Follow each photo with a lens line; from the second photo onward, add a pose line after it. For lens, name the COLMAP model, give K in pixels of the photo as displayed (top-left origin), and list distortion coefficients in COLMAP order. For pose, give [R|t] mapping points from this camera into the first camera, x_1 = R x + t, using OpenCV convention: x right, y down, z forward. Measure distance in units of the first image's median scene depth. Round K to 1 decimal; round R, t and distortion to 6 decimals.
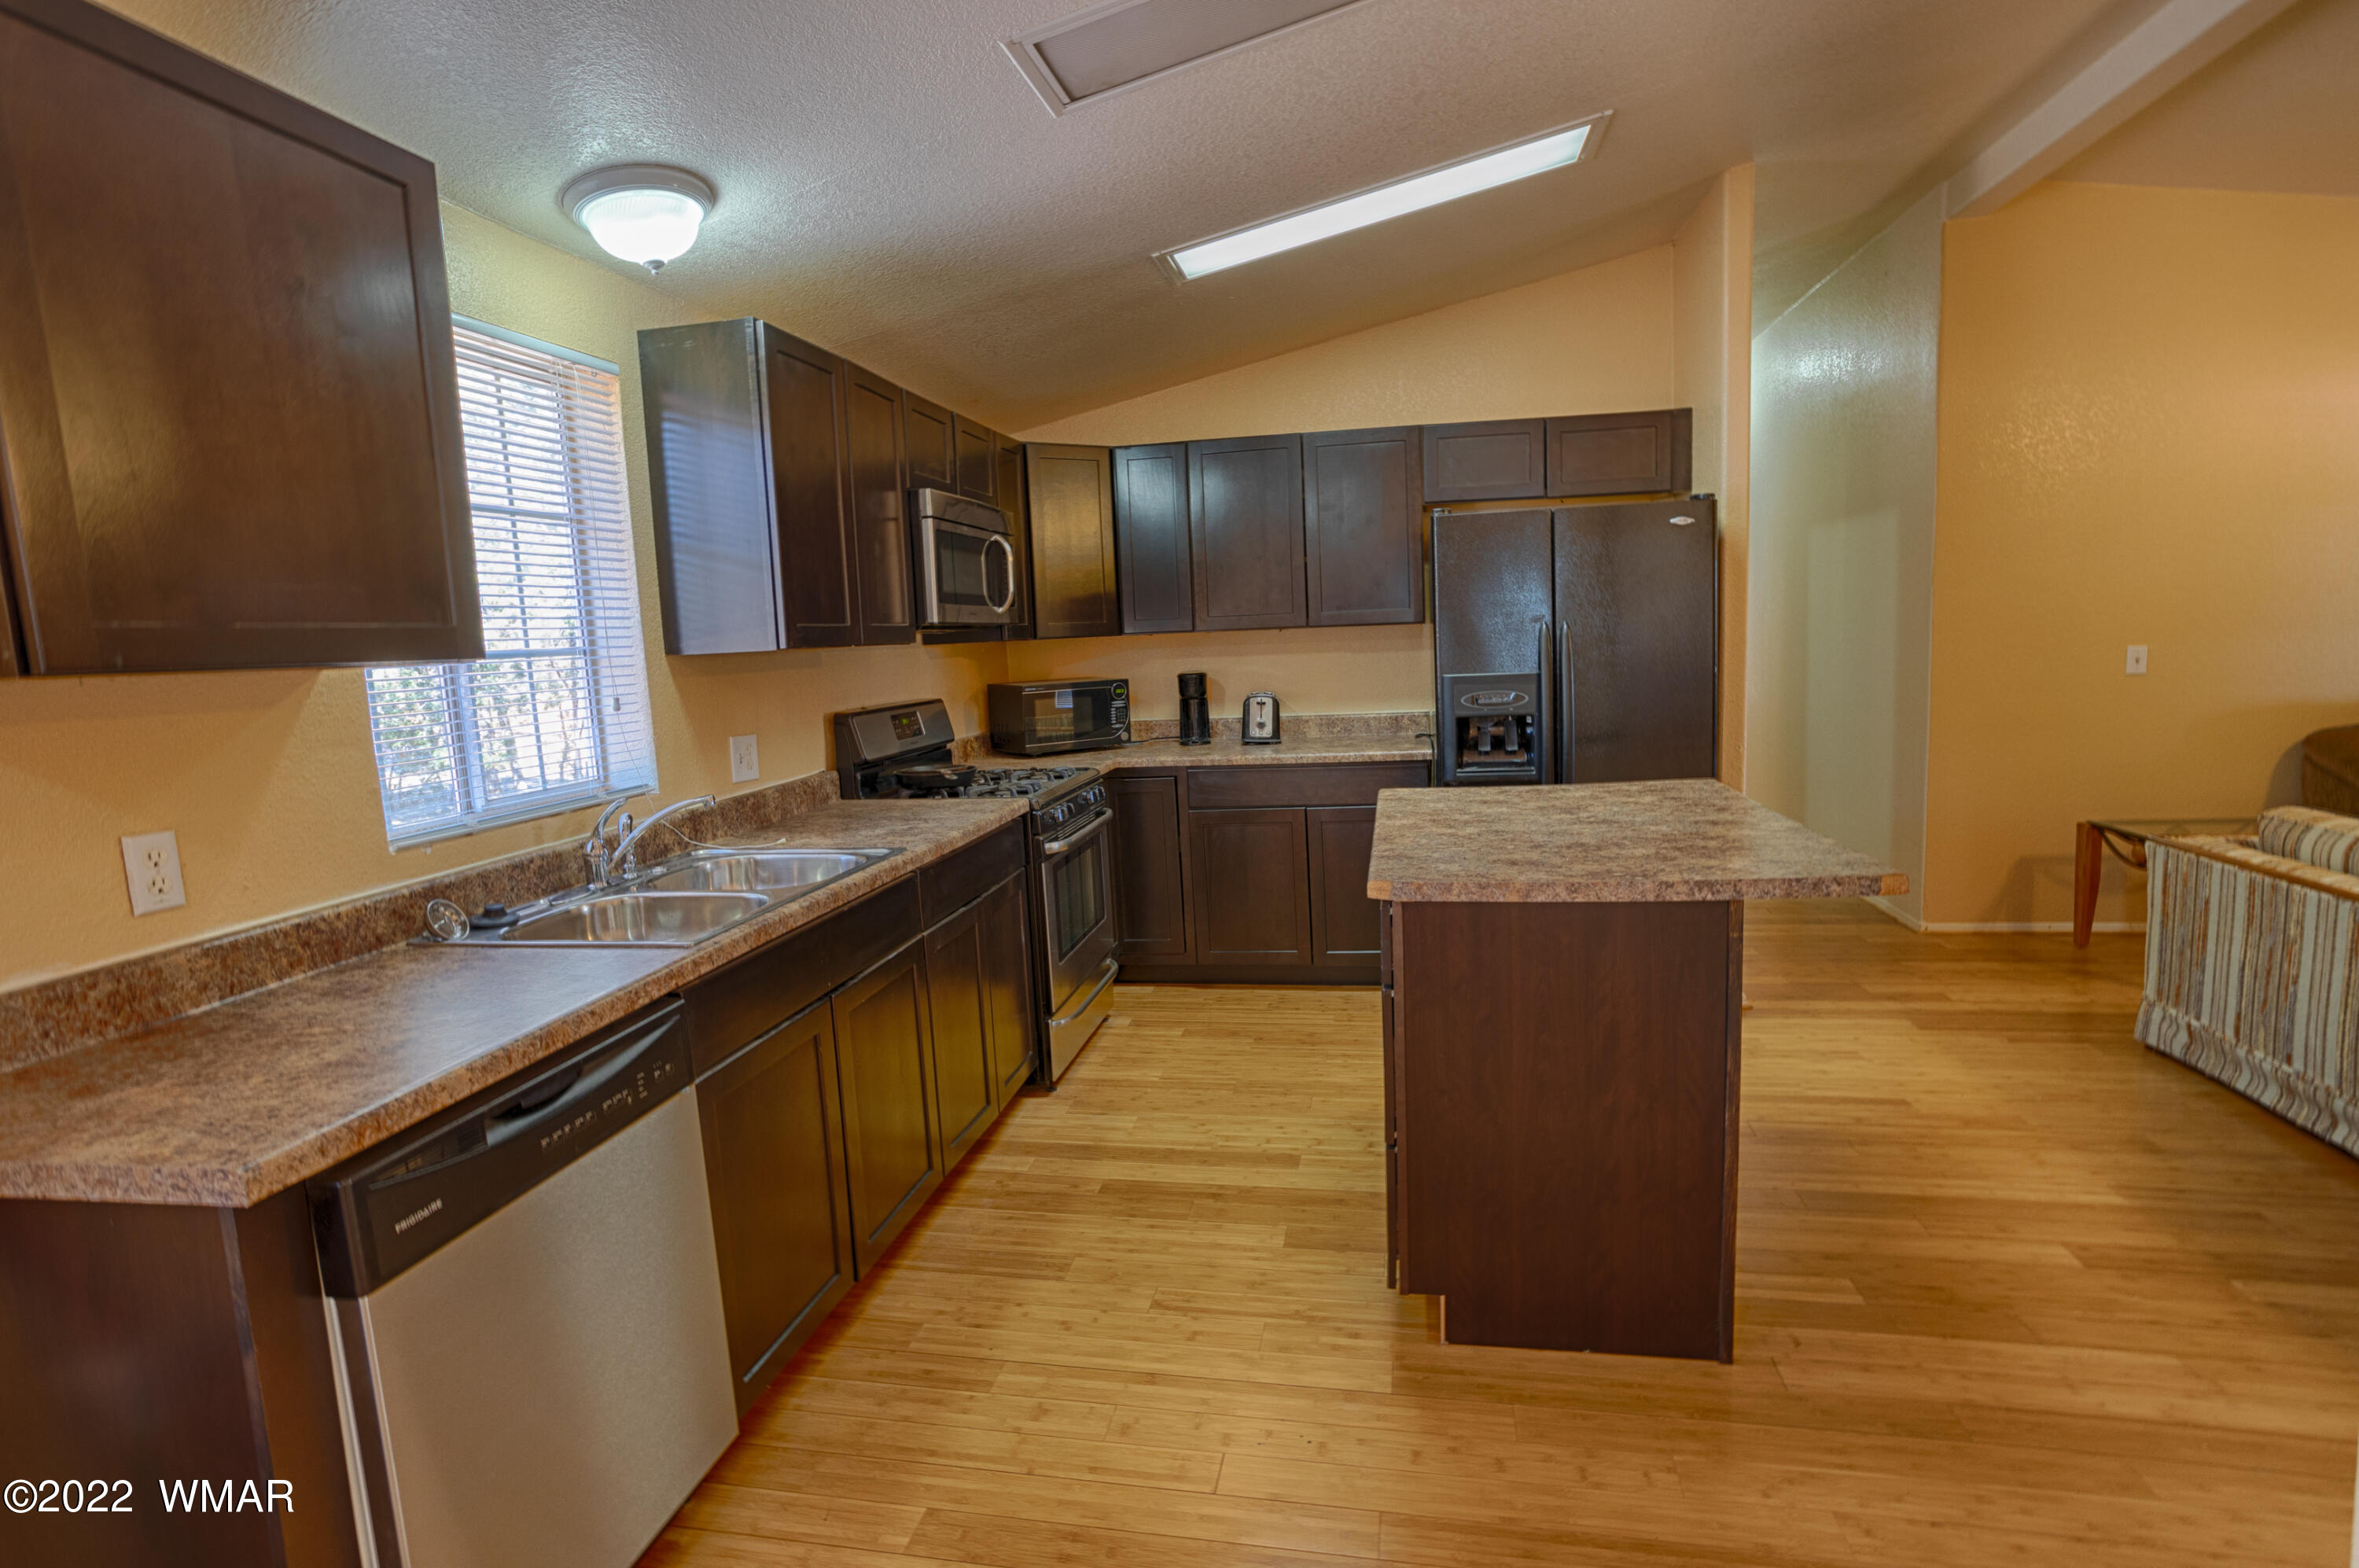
lens RADIAL K [[1134.9, 0, 1179.5], [0, 1134.9, 784.0], [0, 0, 1]] dist [-0.002944, 0.014094]
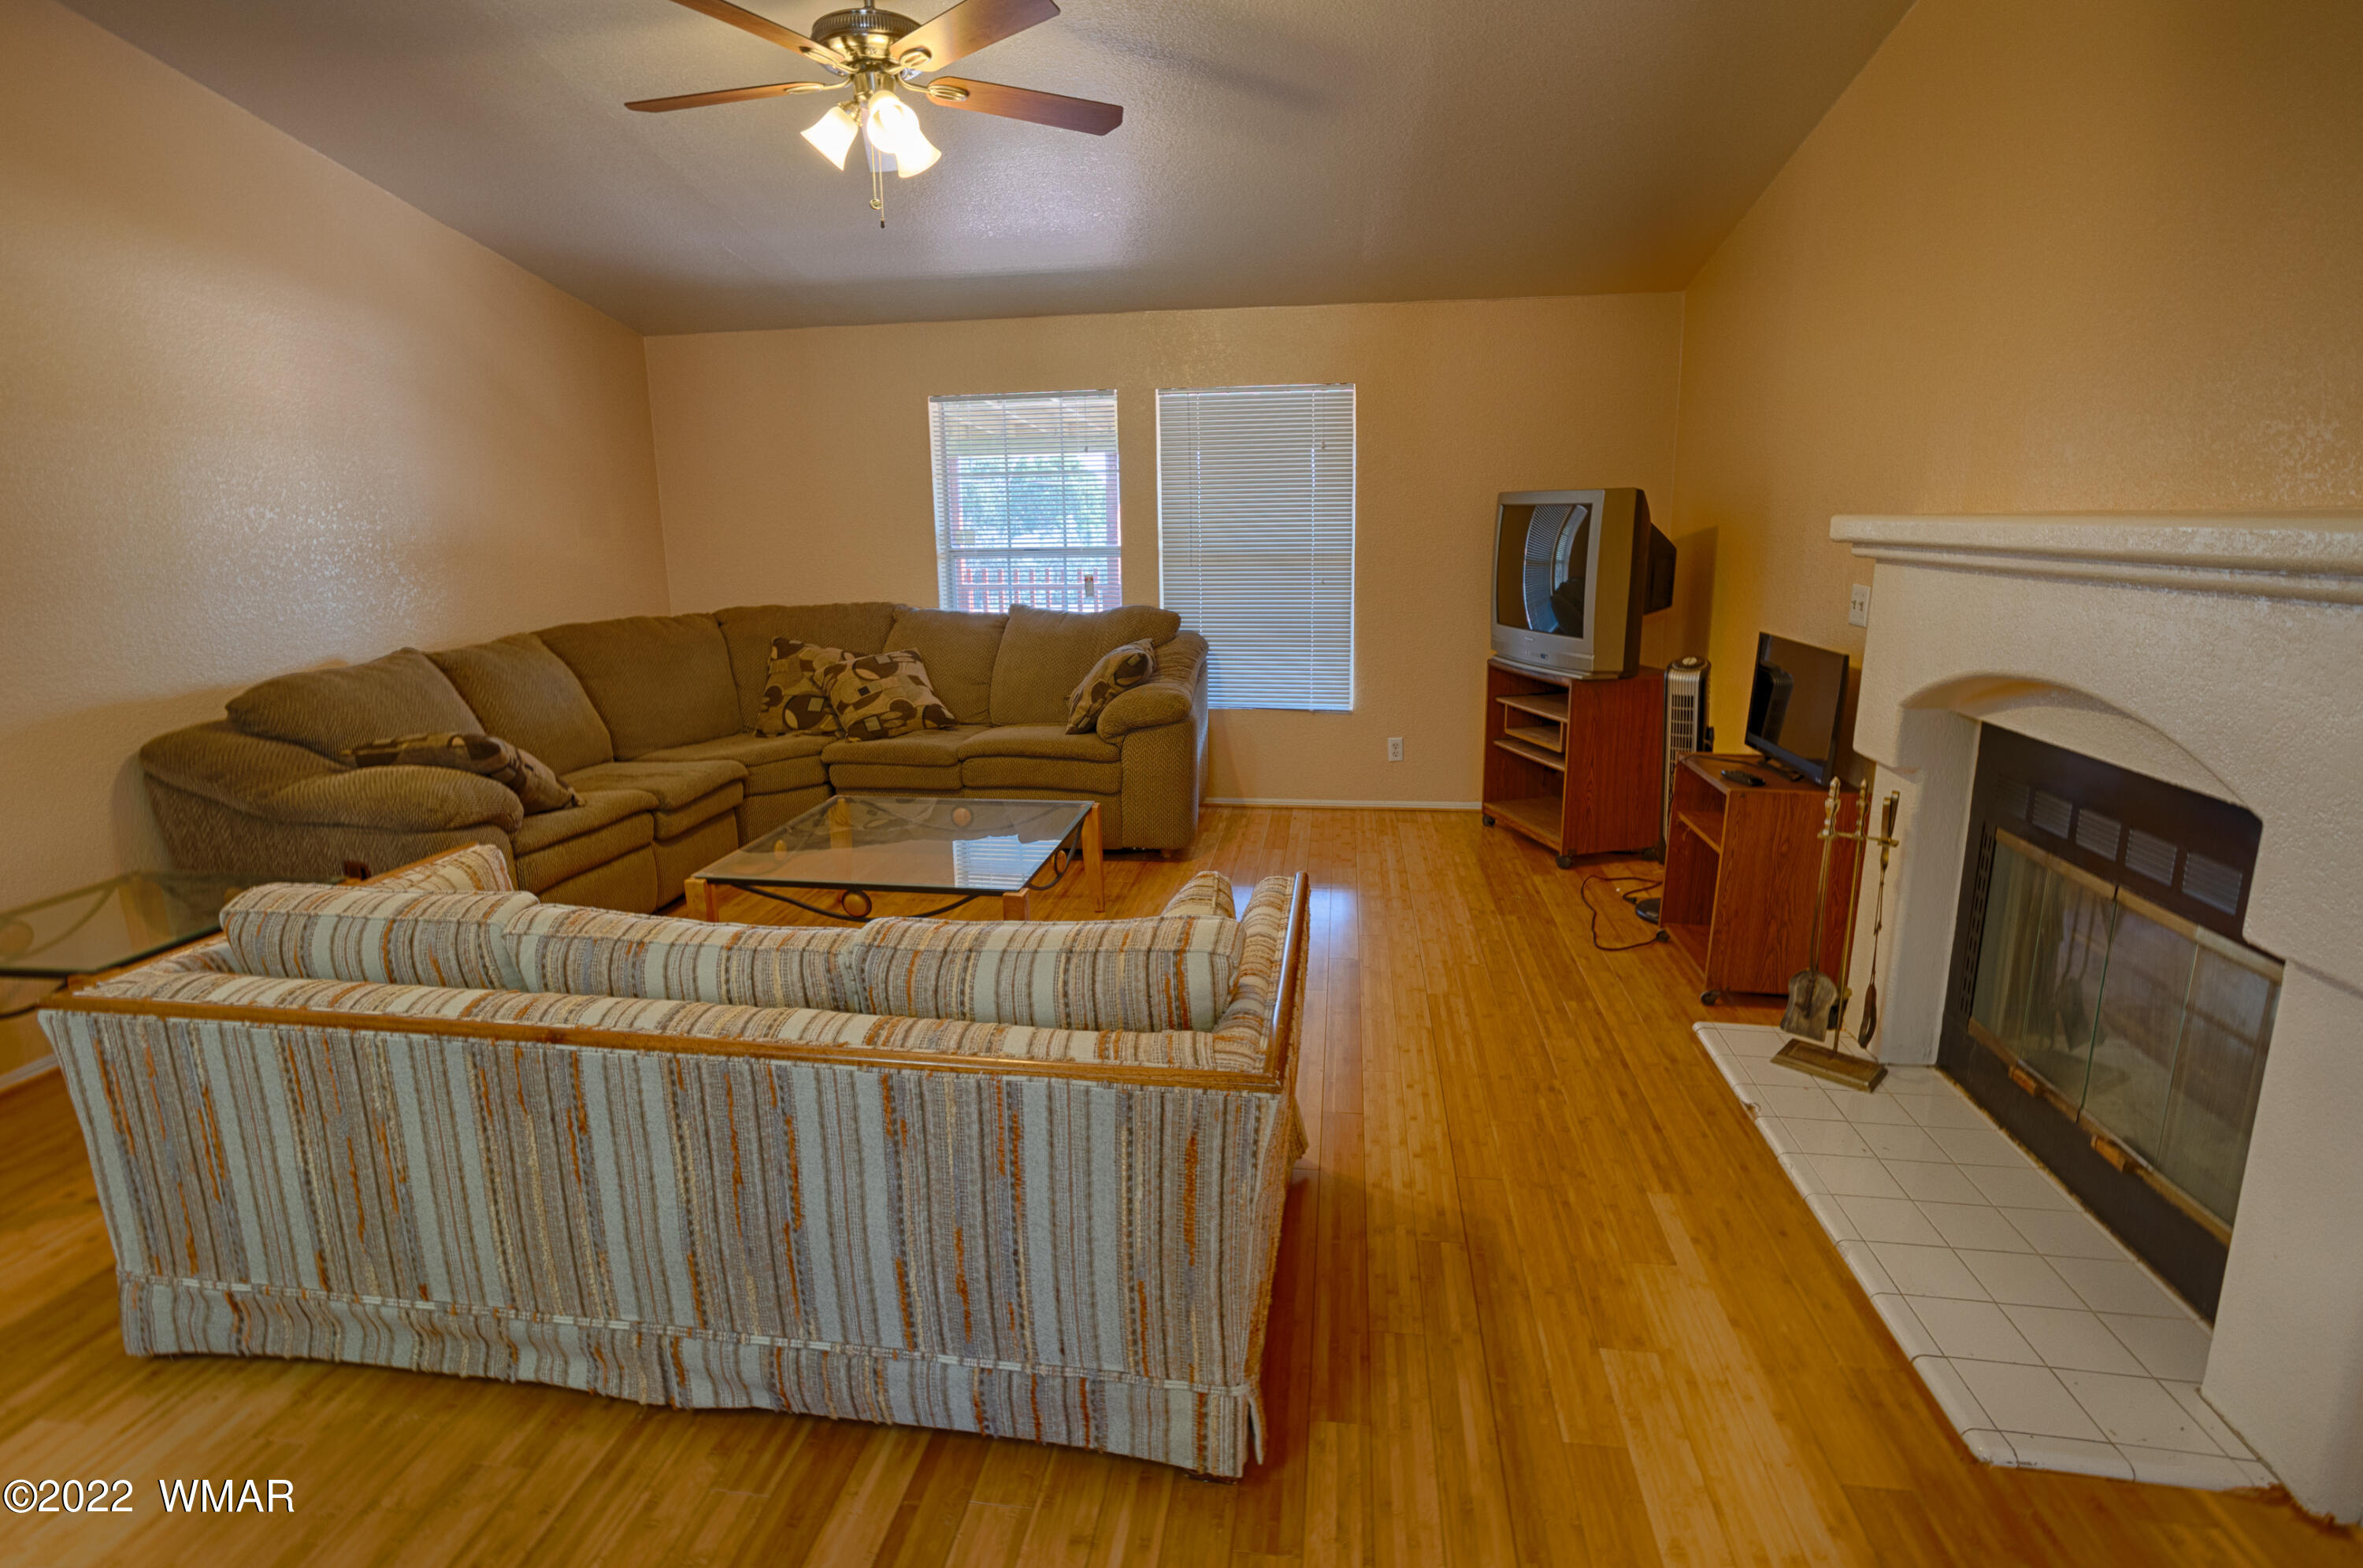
lens RADIAL K [[1136.7, 0, 1181.5], [0, 1136.7, 784.0], [0, 0, 1]] dist [-0.002944, 0.014094]
pose [[-0.034231, -0.180992, 0.982889, 0.366387], [0.142776, 0.972492, 0.184050, -0.081061], [-0.989163, 0.146633, -0.007448, 0.521307]]
